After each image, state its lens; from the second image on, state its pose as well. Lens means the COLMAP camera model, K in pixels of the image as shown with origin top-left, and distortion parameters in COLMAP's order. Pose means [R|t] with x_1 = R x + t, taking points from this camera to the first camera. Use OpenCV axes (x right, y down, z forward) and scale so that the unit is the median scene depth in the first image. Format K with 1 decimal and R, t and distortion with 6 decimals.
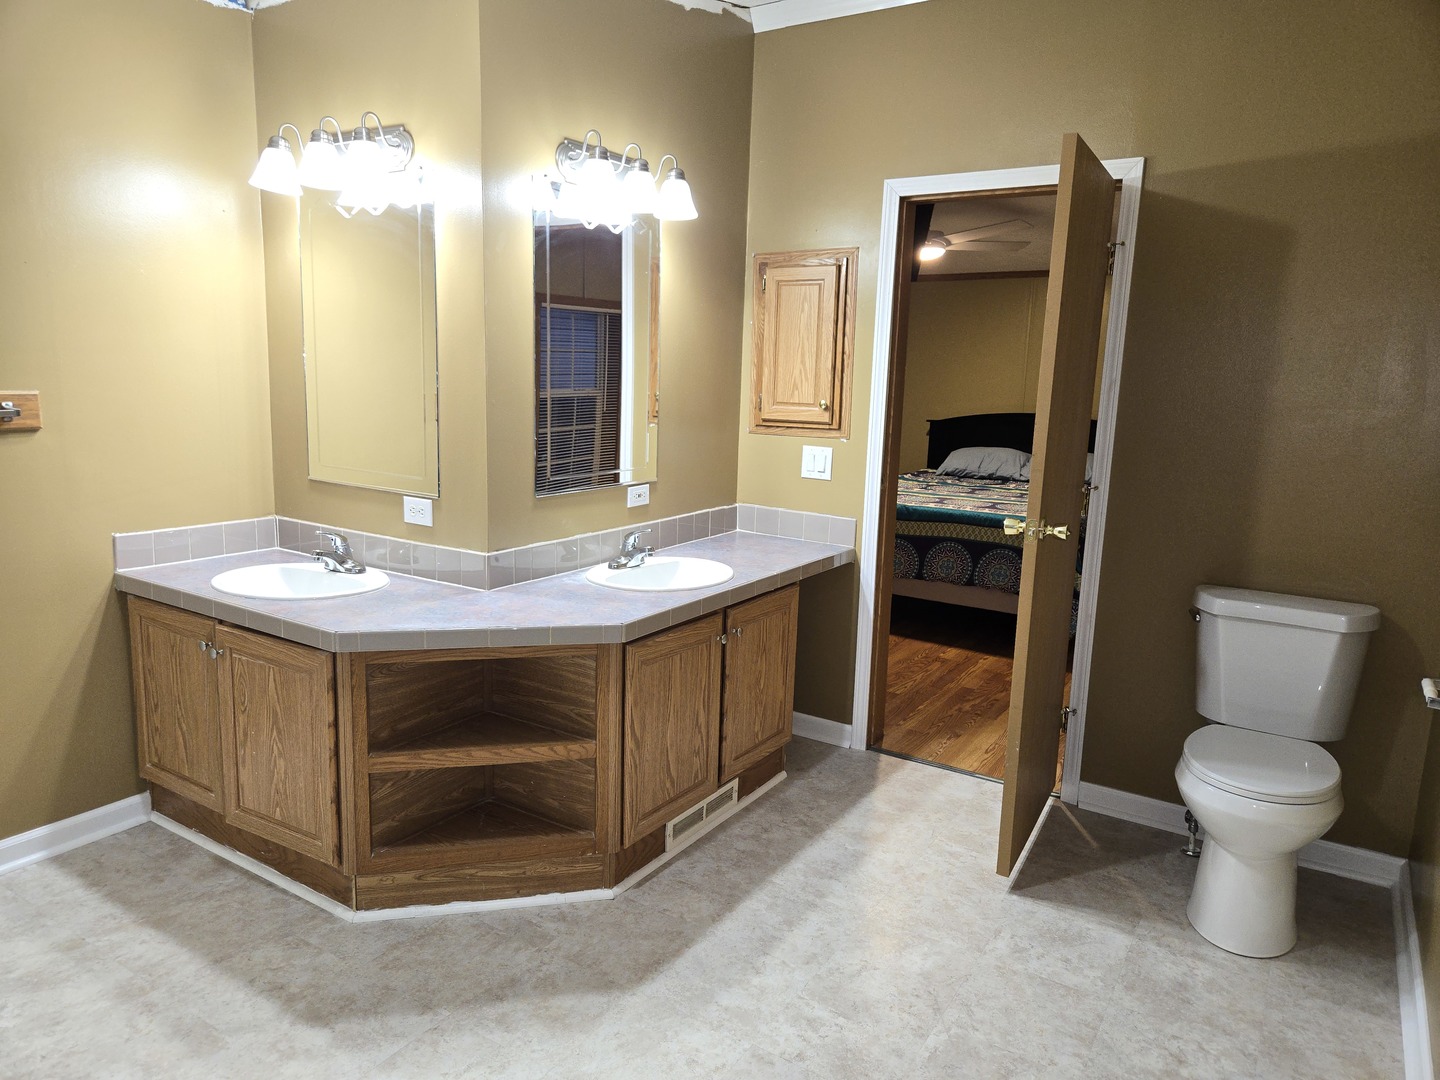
lens RADIAL K [[962.2, 0, 715.4], [0, 962.2, 533.2], [0, 0, 1]] dist [0.077128, -0.060915]
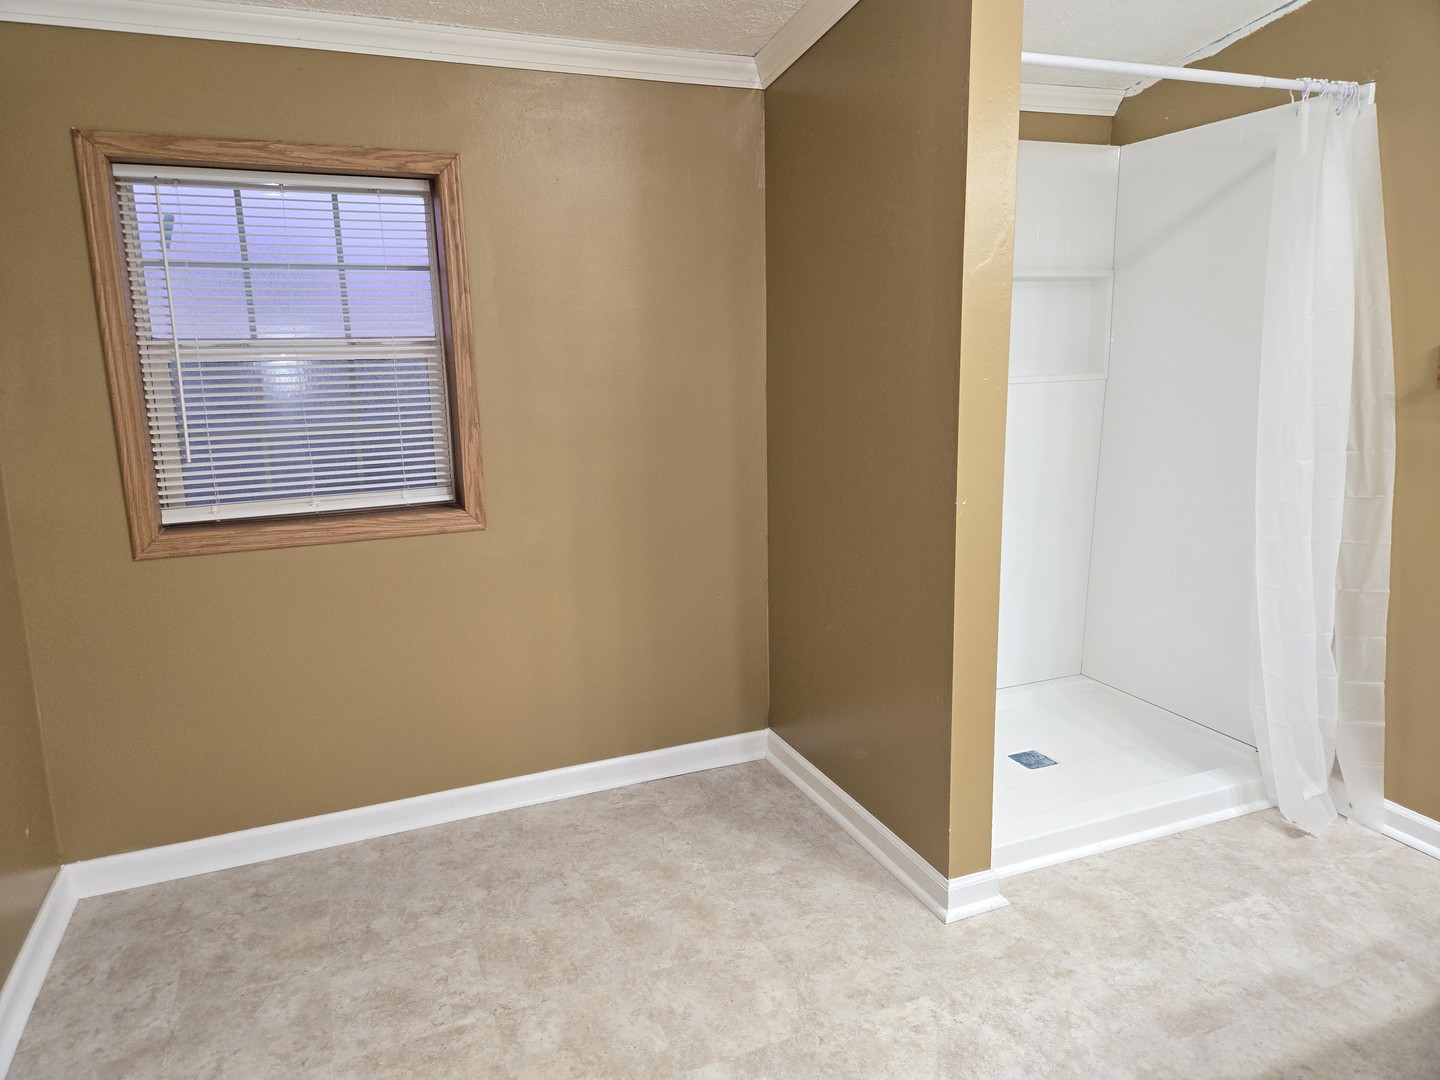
lens RADIAL K [[966.1, 0, 718.7], [0, 966.1, 522.8], [0, 0, 1]] dist [0.072406, -0.058709]
pose [[-0.563941, 0.135449, -0.814631, 0.333487], [-0.143945, 0.955233, 0.258475, -0.092978], [0.813173, 0.263027, -0.519198, 0.762256]]
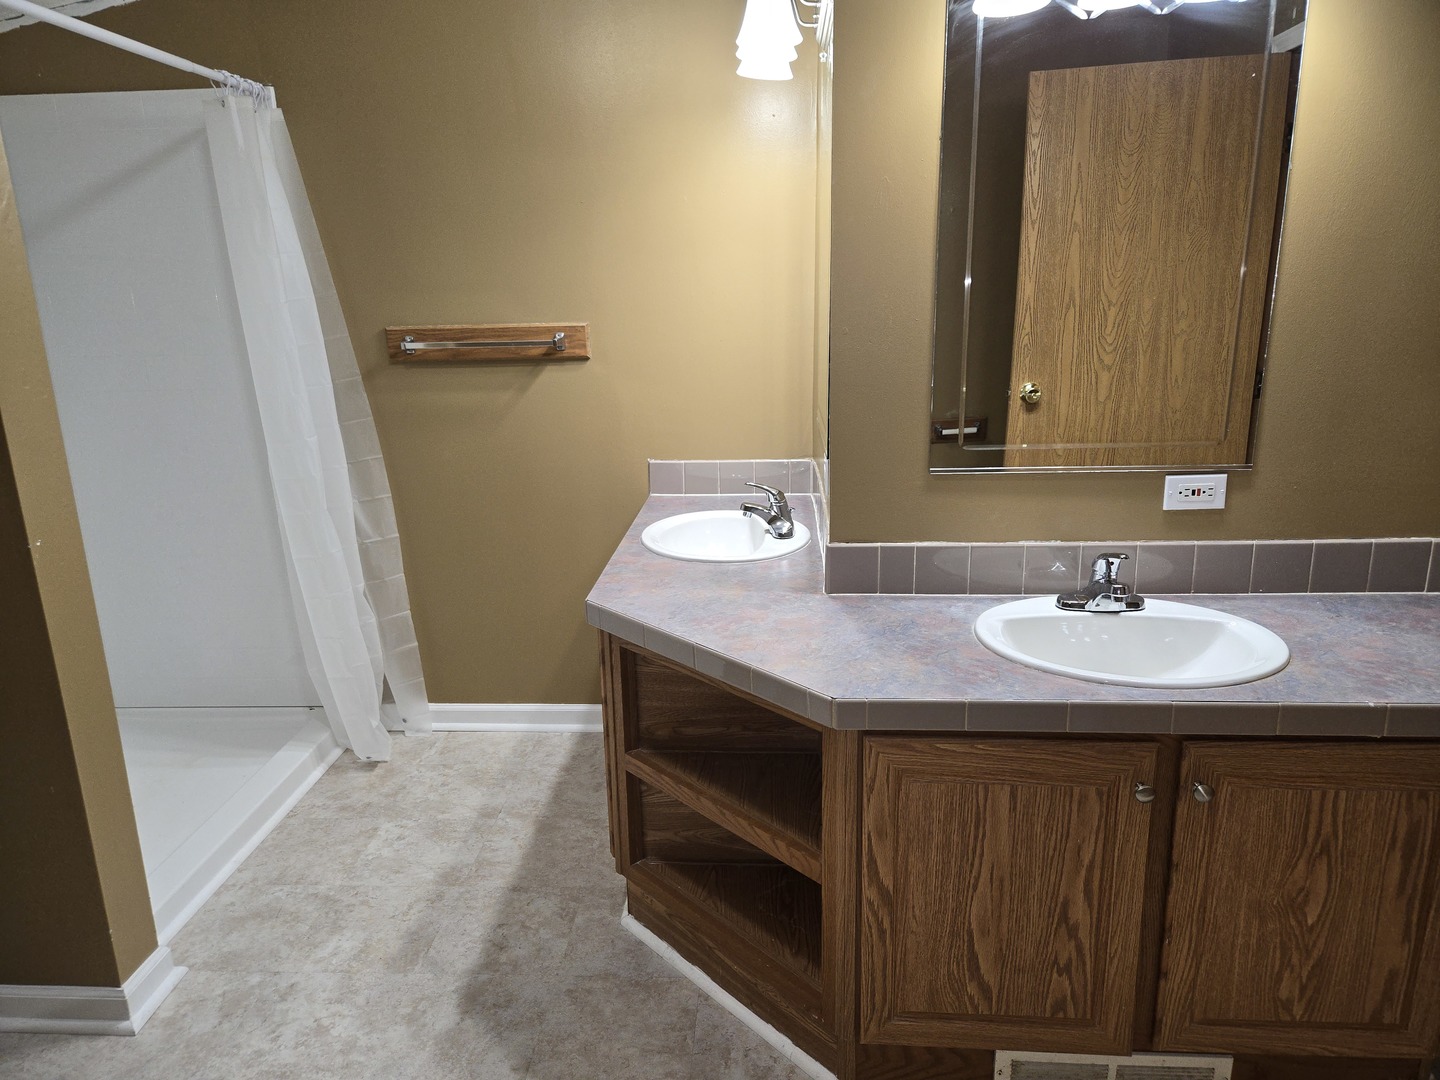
lens RADIAL K [[962.2, 0, 715.4], [0, 962.2, 533.2], [0, 0, 1]] dist [0.077128, -0.060915]
pose [[0.491975, 0.176940, -0.852439, 0.335126], [-0.111637, 0.983868, 0.139791, -0.078247], [0.863422, 0.026390, 0.503791, 0.569970]]
